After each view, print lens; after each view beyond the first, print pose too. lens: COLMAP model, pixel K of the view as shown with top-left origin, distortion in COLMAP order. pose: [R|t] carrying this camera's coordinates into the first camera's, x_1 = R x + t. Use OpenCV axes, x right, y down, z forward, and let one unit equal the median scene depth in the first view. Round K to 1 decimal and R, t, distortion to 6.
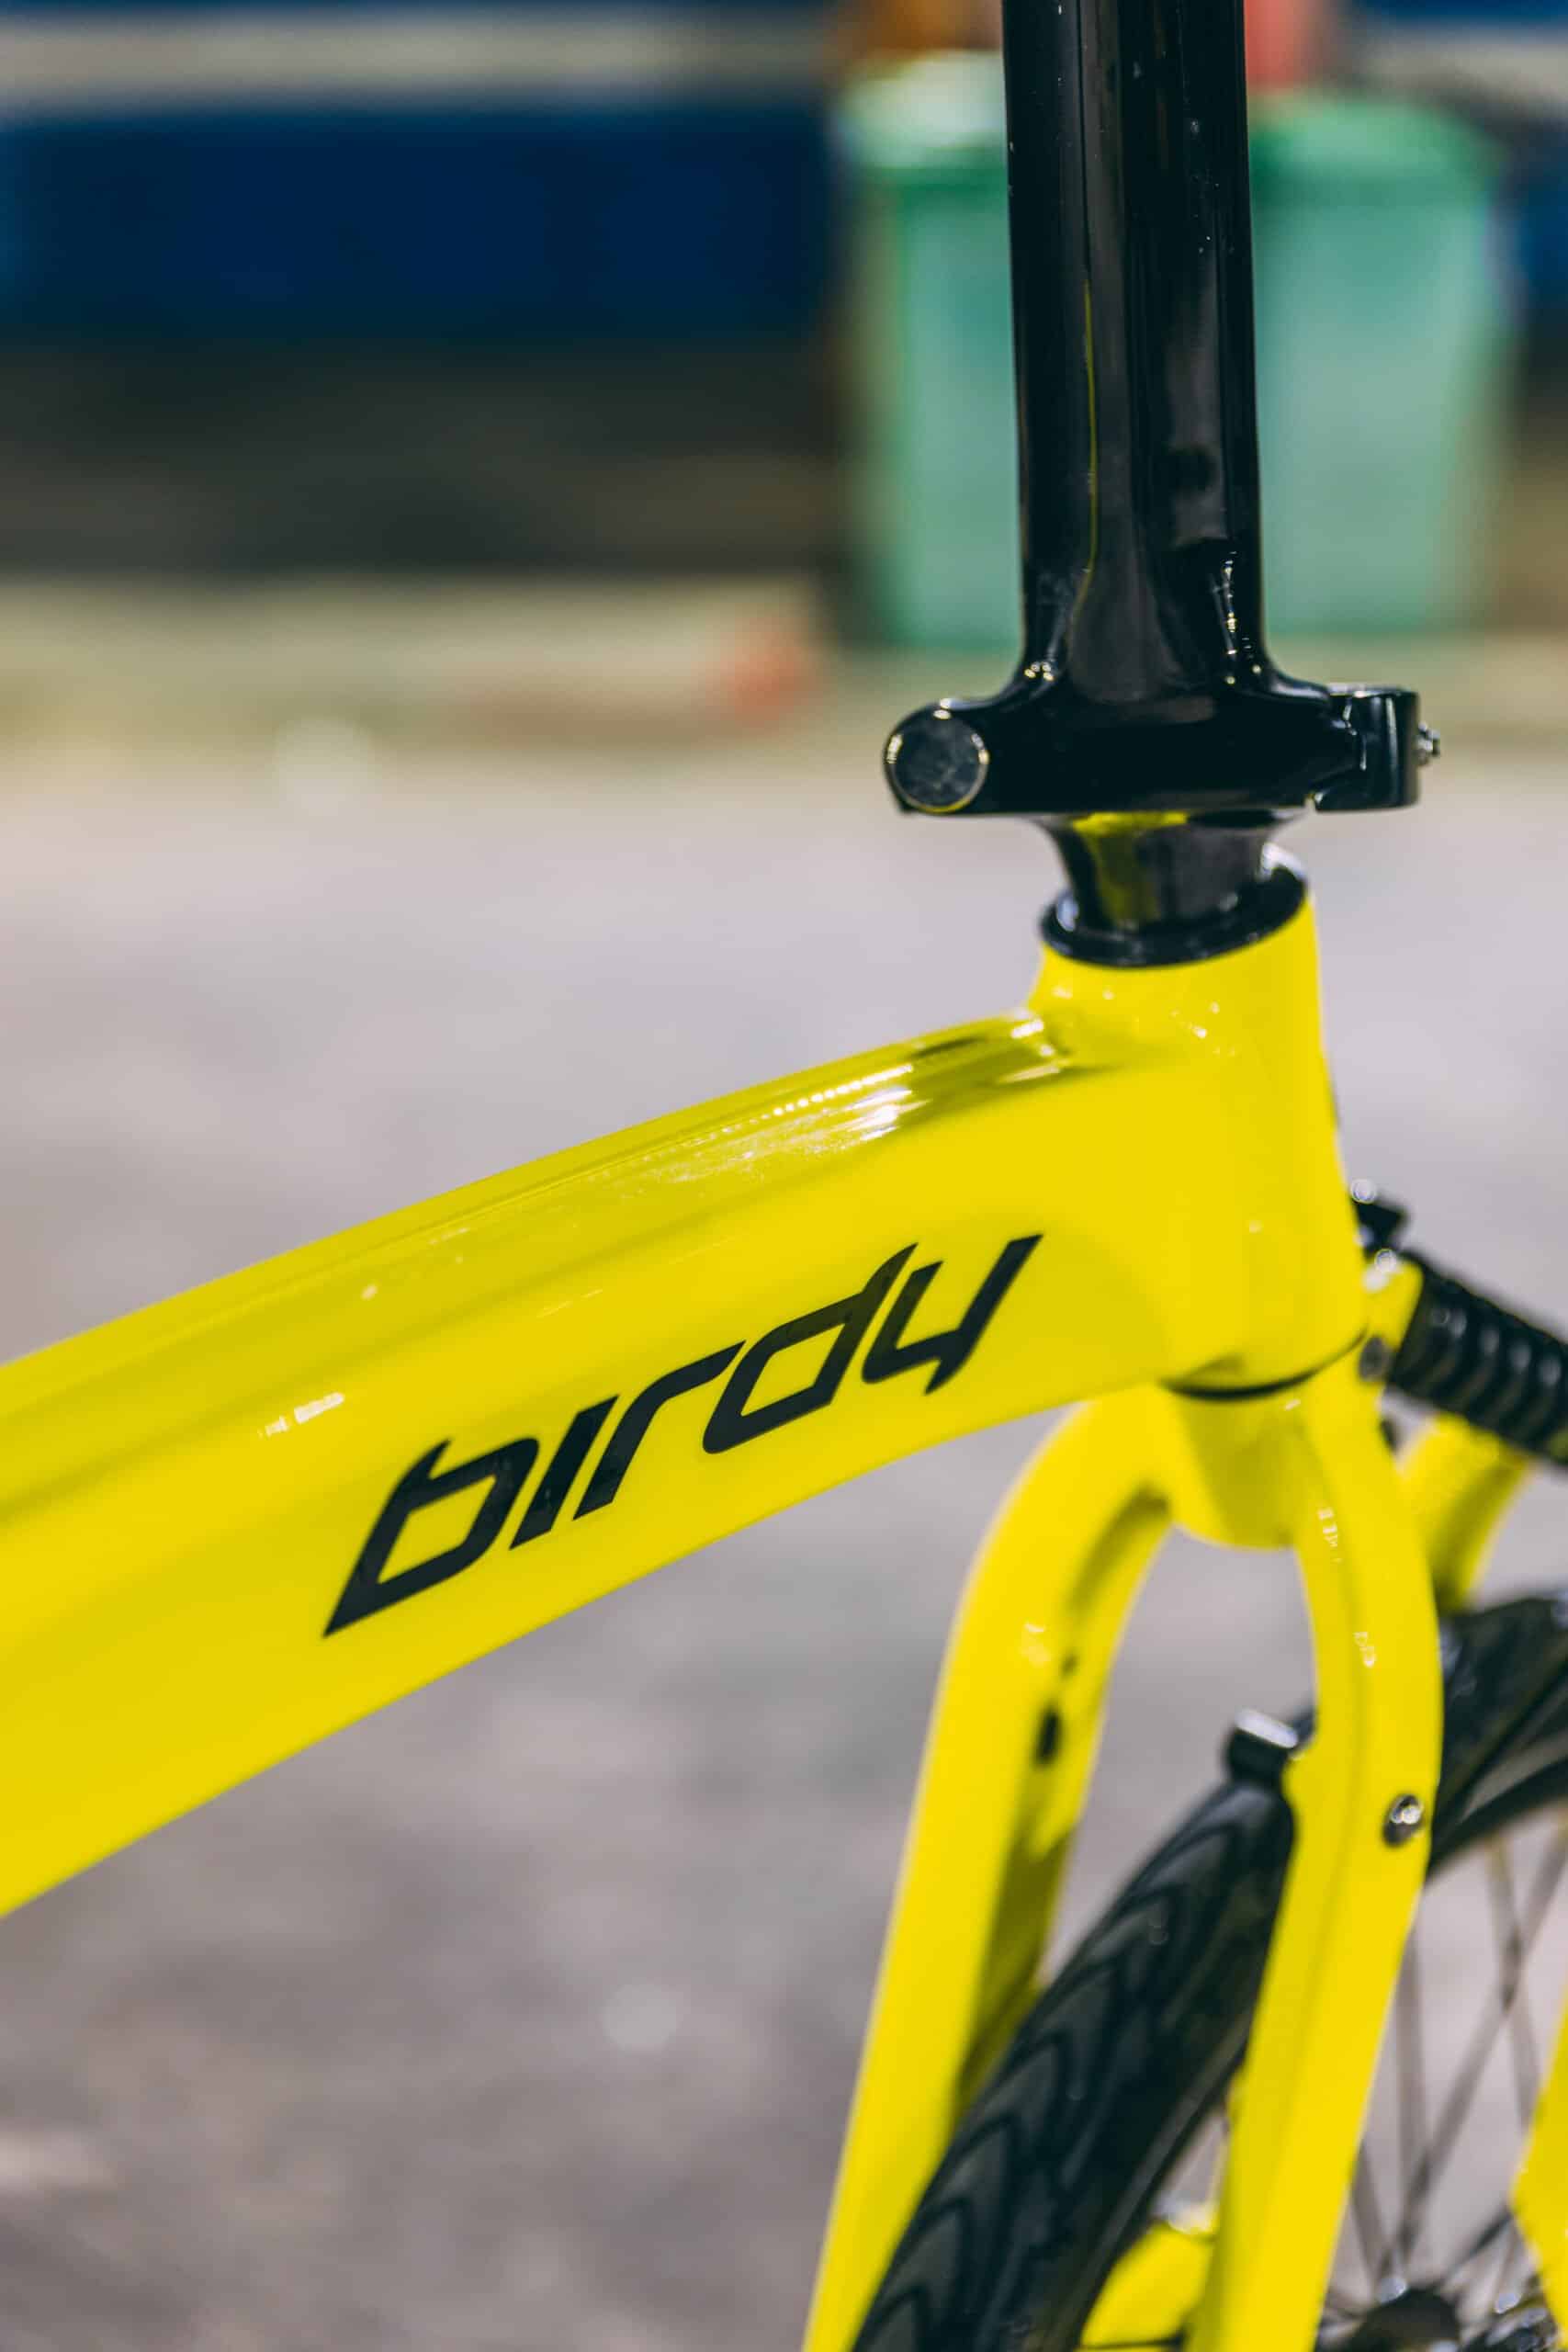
lens RADIAL K [[3641.5, 0, 804.7], [0, 3641.5, 1185.1], [0, 0, 1]] dist [0.002019, 0.000000]
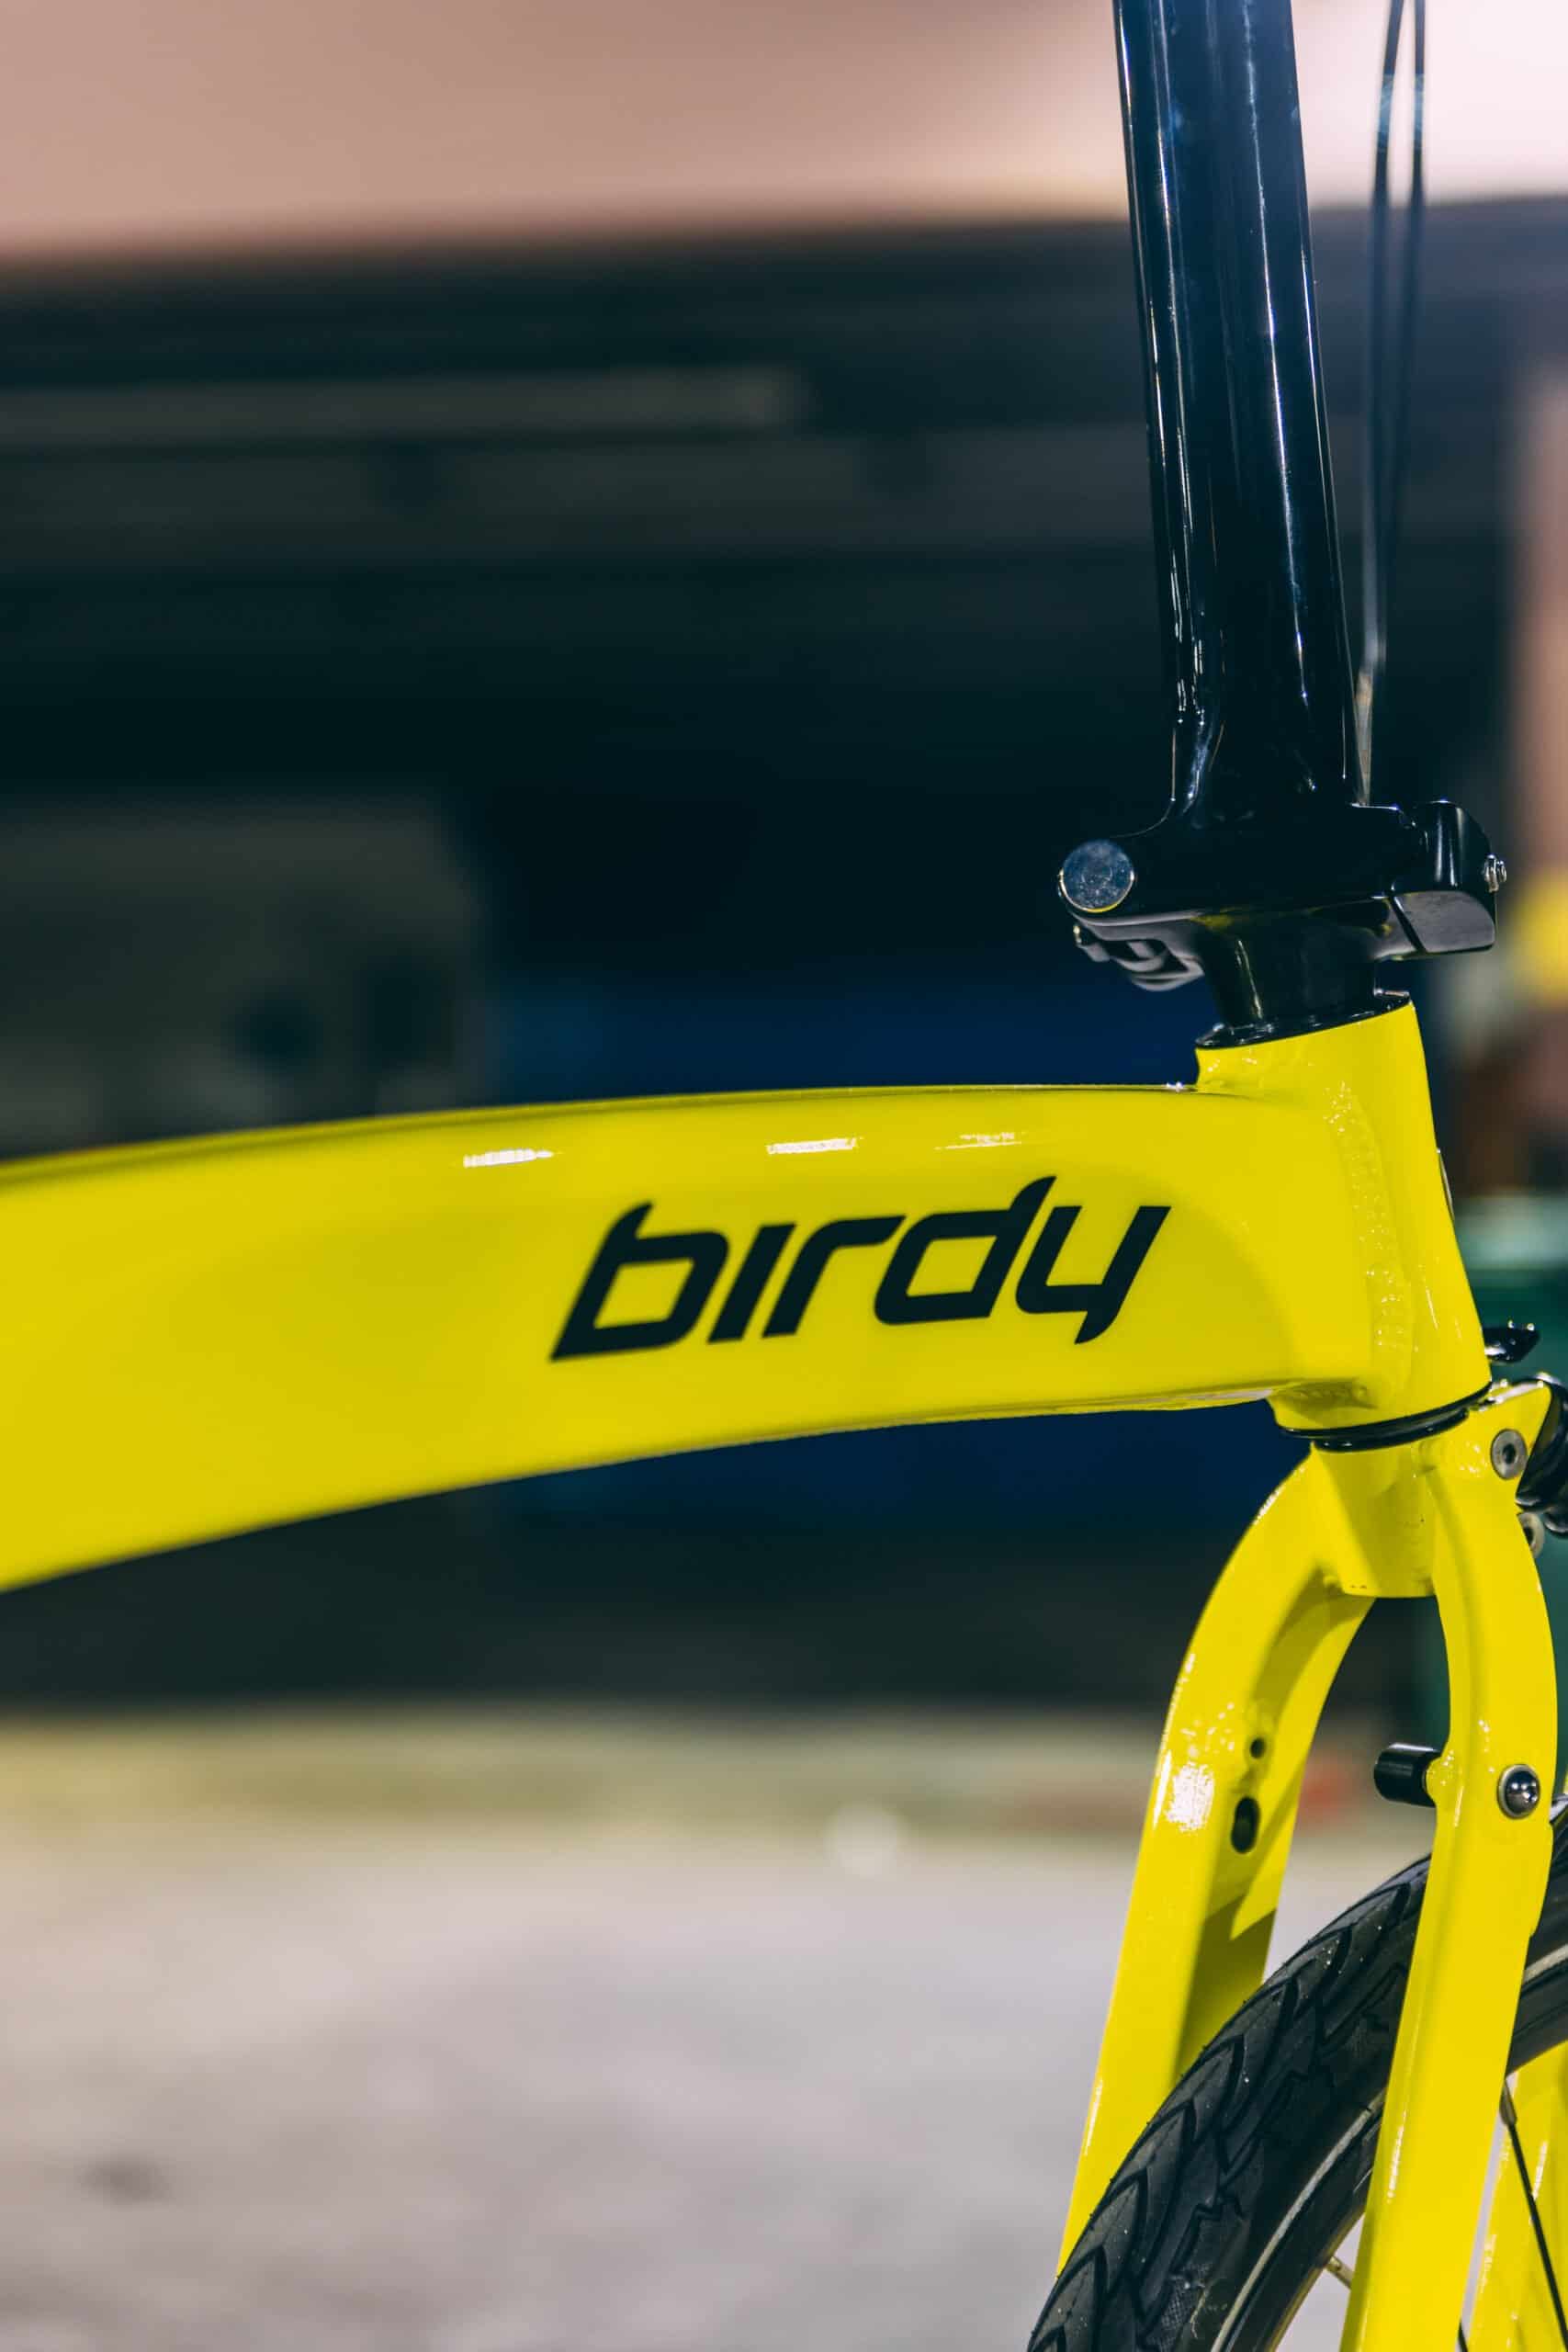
lens RADIAL K [[3641.5, 0, 783.9], [0, 3641.5, 1152.1], [0, 0, 1]] dist [0.002019, 0.000000]
pose [[0.985359, -0.010476, -0.170173, 0.147093], [-0.050347, 0.935721, -0.349129, 0.435590], [0.162892, 0.352585, 0.921493, -0.169553]]
